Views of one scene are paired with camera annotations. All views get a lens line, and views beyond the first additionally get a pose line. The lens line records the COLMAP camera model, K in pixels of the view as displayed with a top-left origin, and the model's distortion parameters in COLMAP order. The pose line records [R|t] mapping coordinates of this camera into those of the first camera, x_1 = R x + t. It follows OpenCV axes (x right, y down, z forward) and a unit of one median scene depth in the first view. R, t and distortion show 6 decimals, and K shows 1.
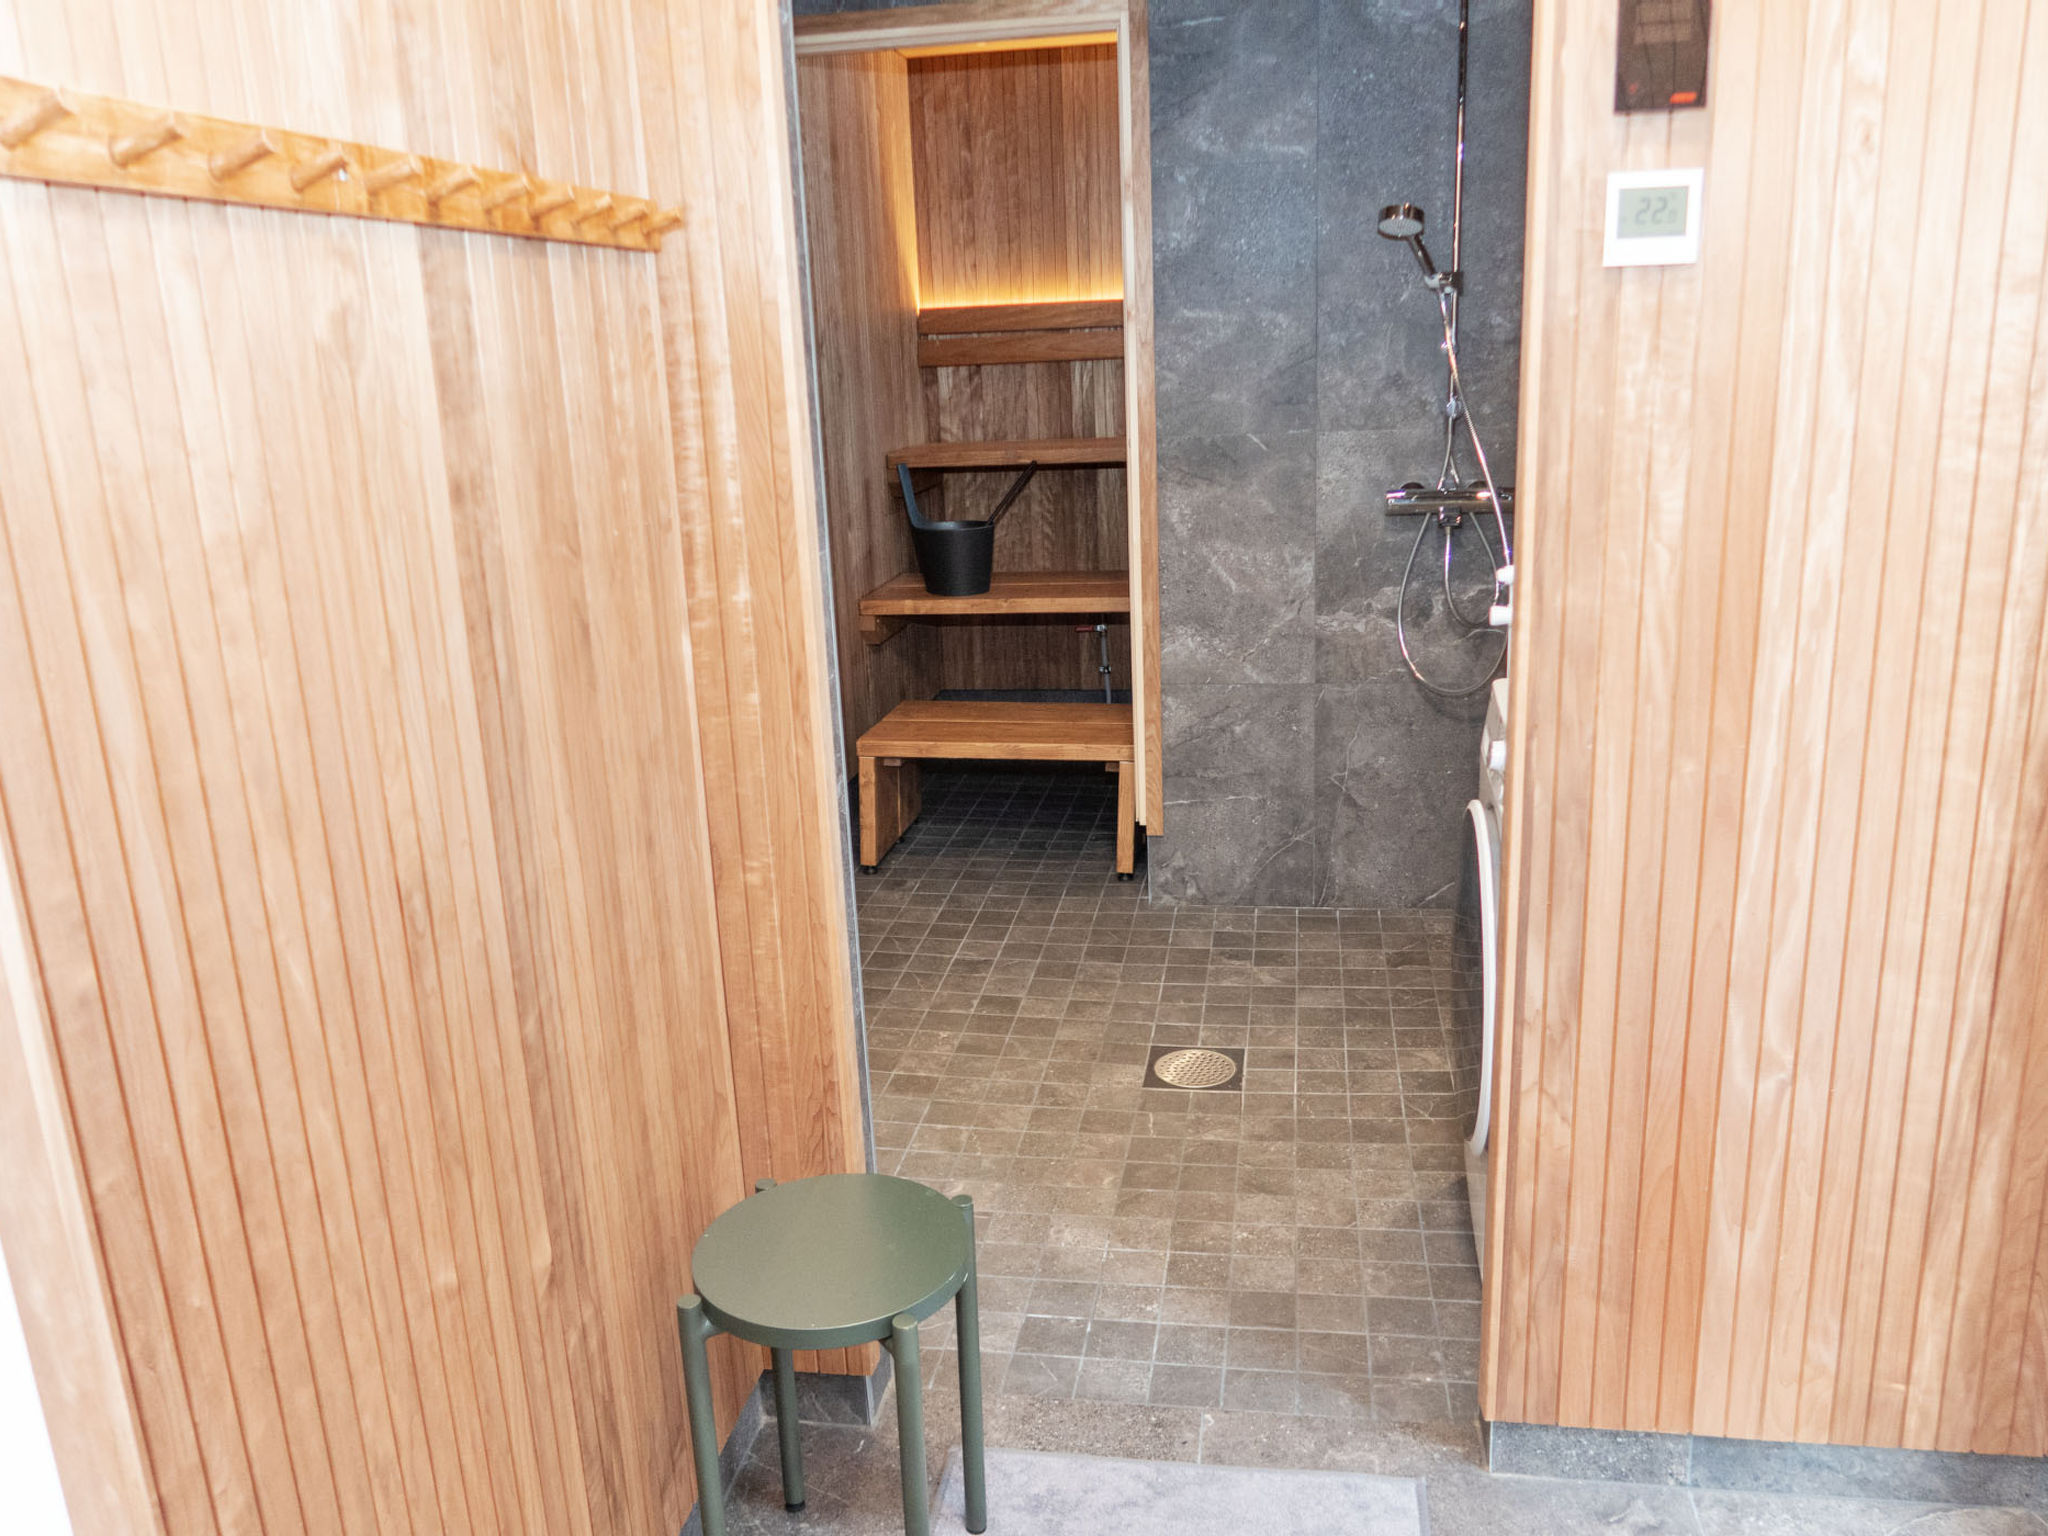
lens RADIAL K [[1571.7, 0, 1017.9], [0, 1571.7, 761.2], [0, 0, 1]] dist [-0.033349, -0.001237]
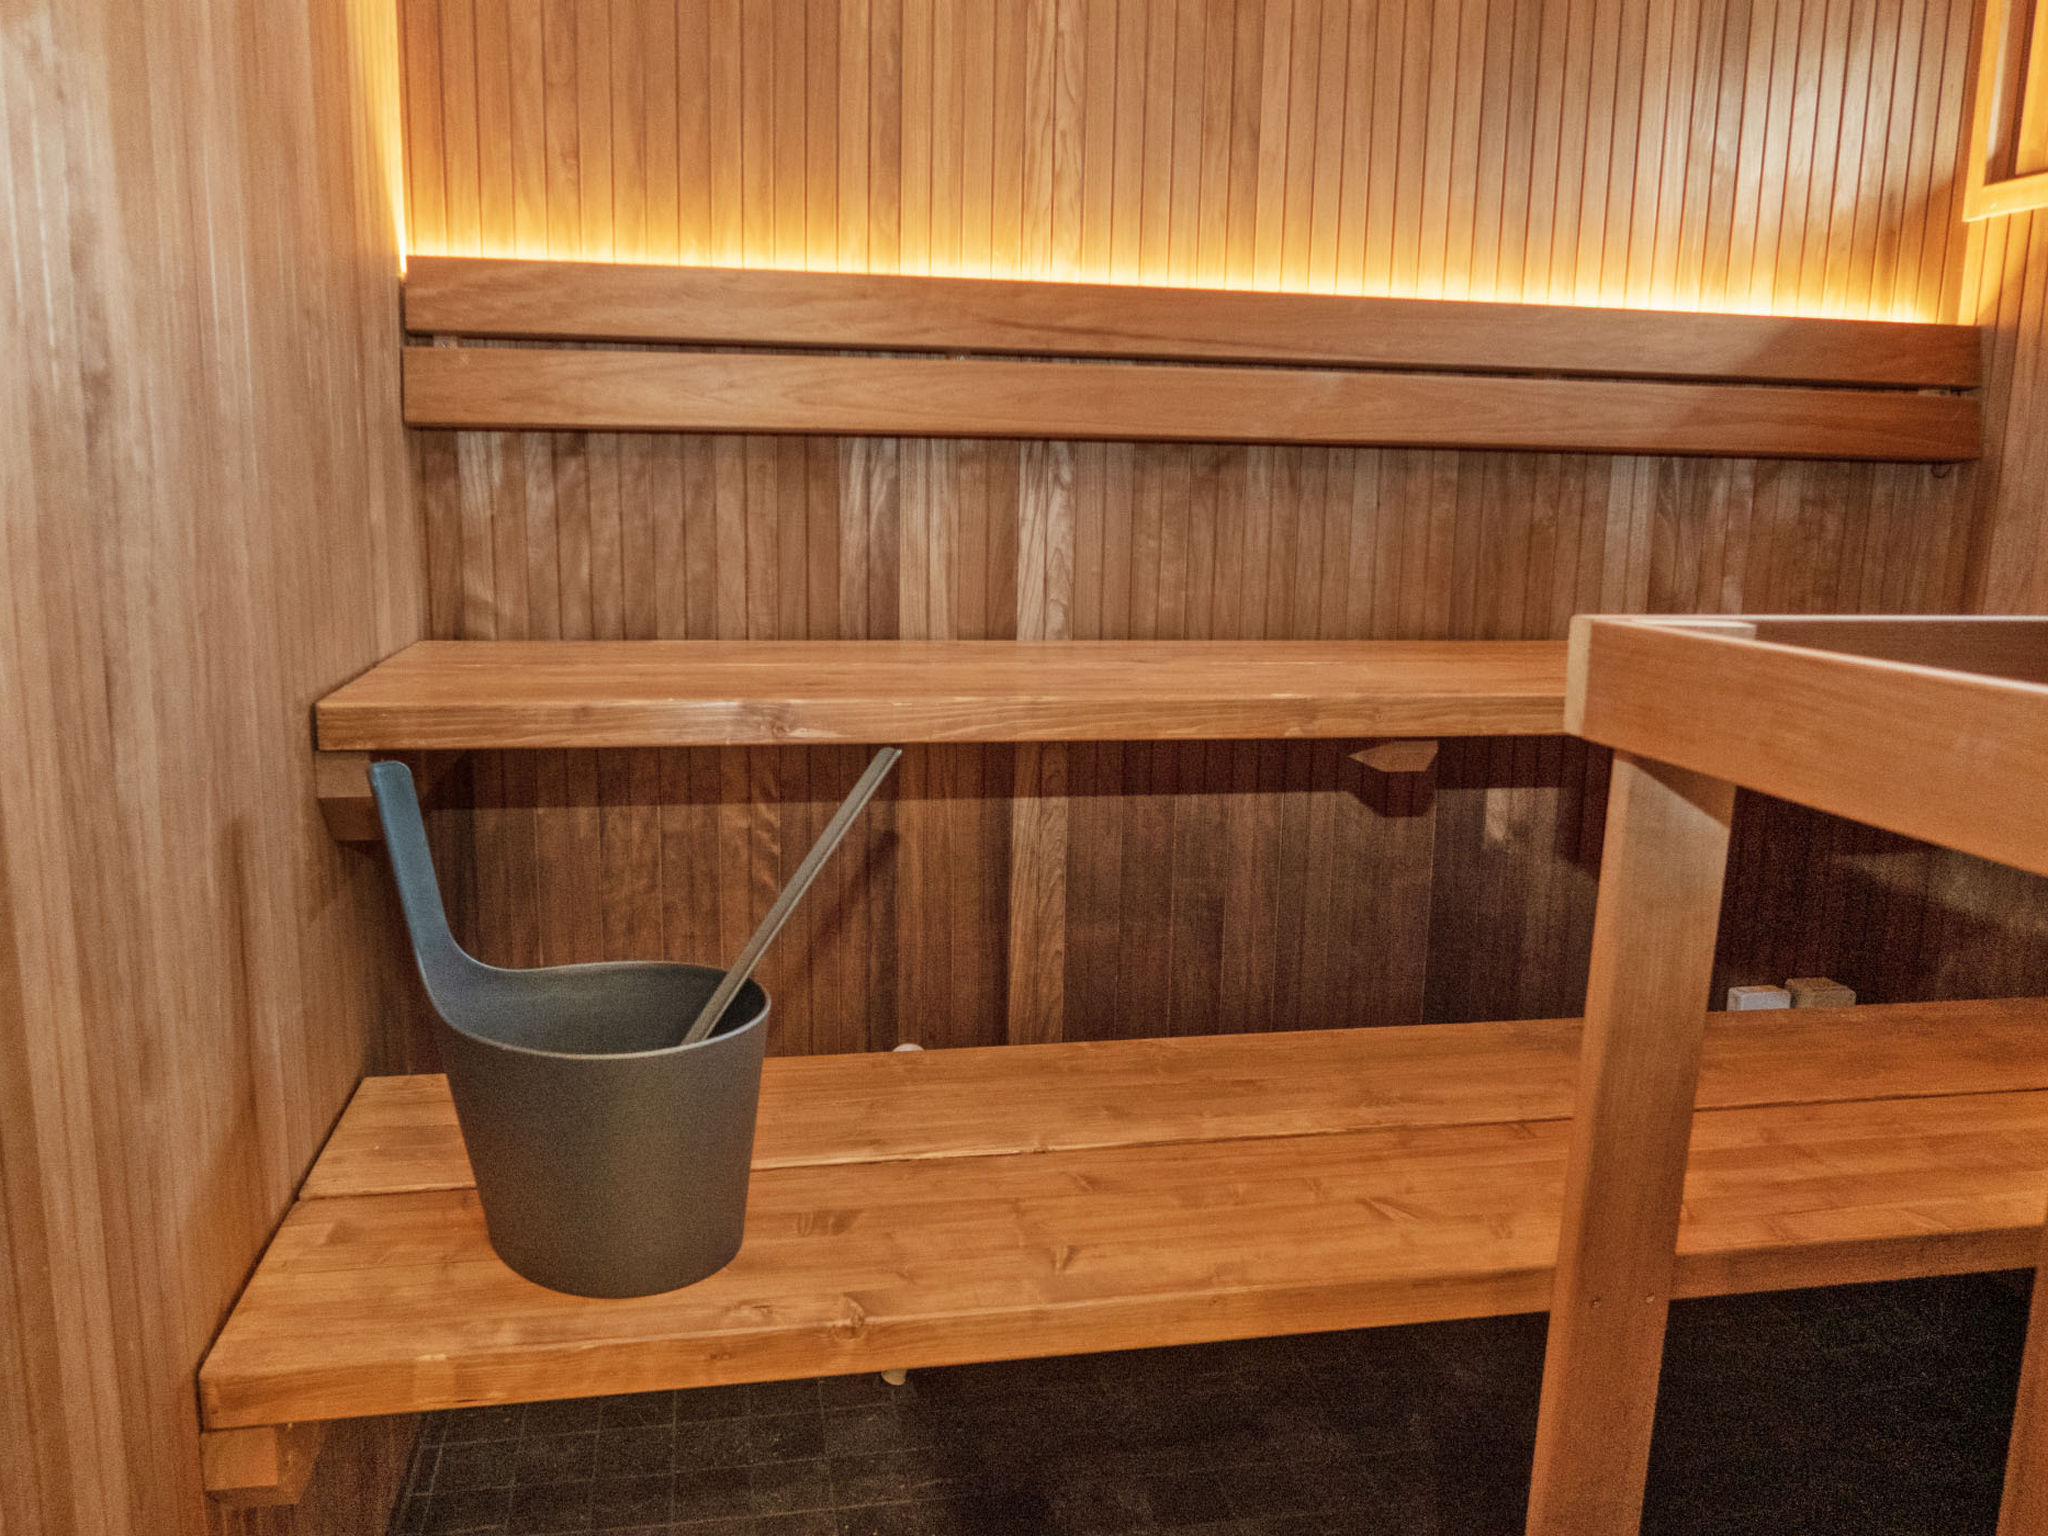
lens RADIAL K [[1571.7, 0, 1017.9], [0, 1571.7, 761.2], [0, 0, 1]] dist [-0.033349, -0.001237]
pose [[0.932899, -0.007764, 0.360055, -0.087959], [0.038057, 0.996295, -0.077122, -0.209859], [-0.358122, 0.085650, 0.929738, 0.916301]]
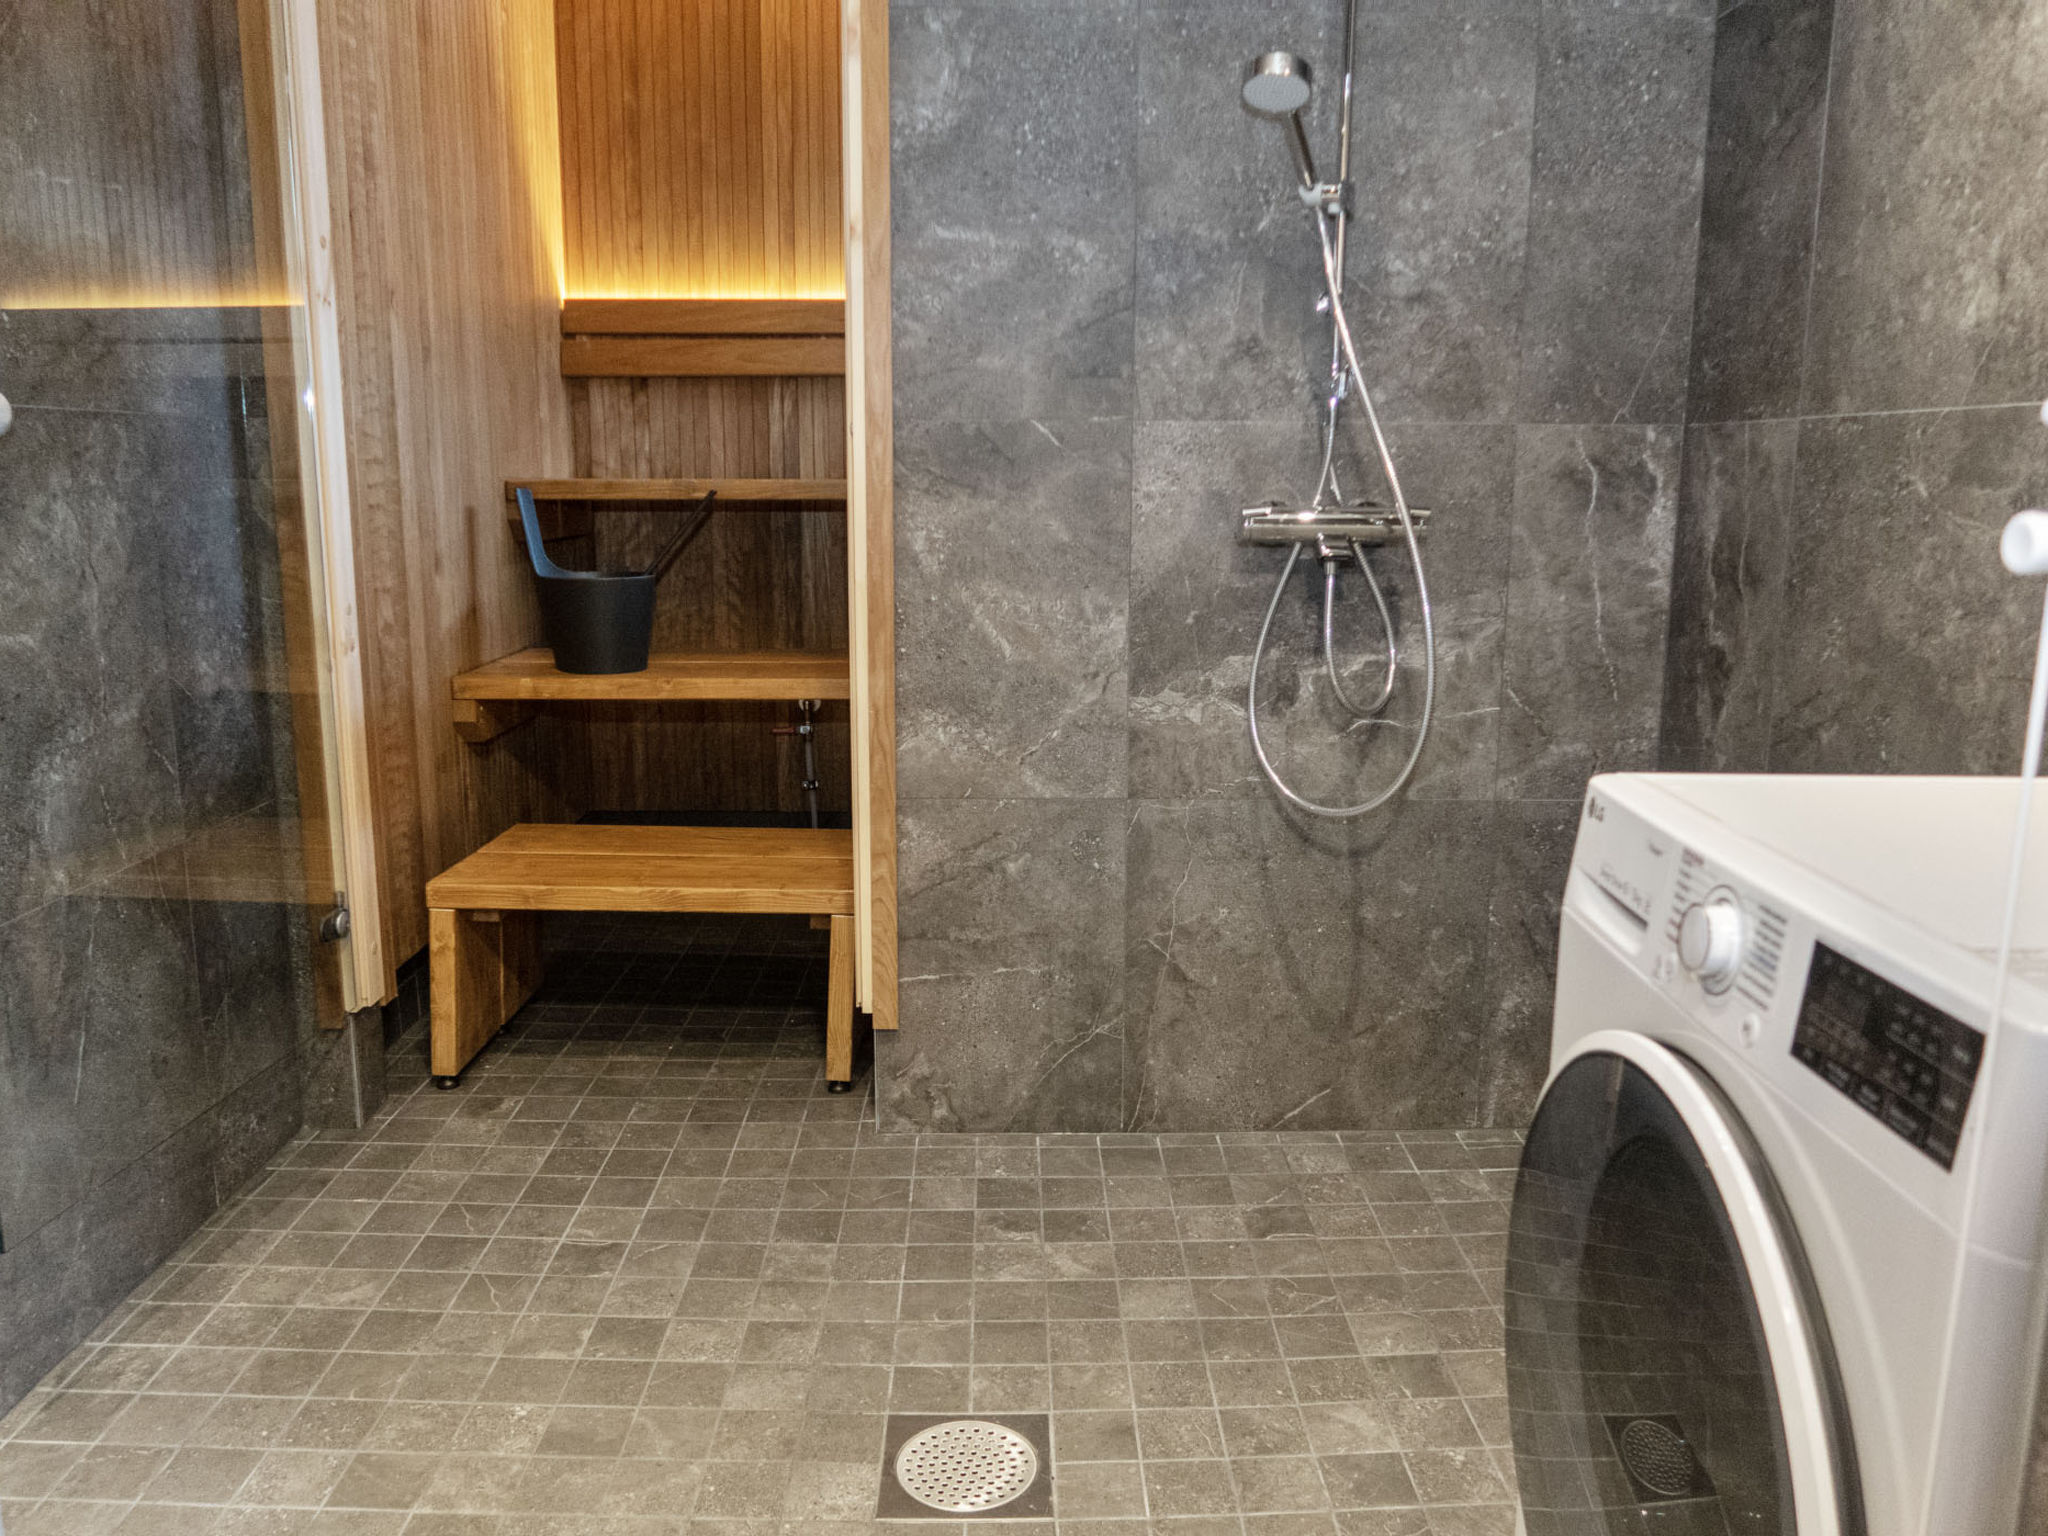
lens RADIAL K [[1571.7, 0, 1017.9], [0, 1571.7, 761.2], [0, 0, 1]] dist [-0.033349, -0.001237]
pose [[0.982460, 0.011011, 0.186147, 0.018954], [0.004222, 0.996685, -0.081243, -0.011237], [-0.186425, 0.080604, 0.979157, 0.353495]]
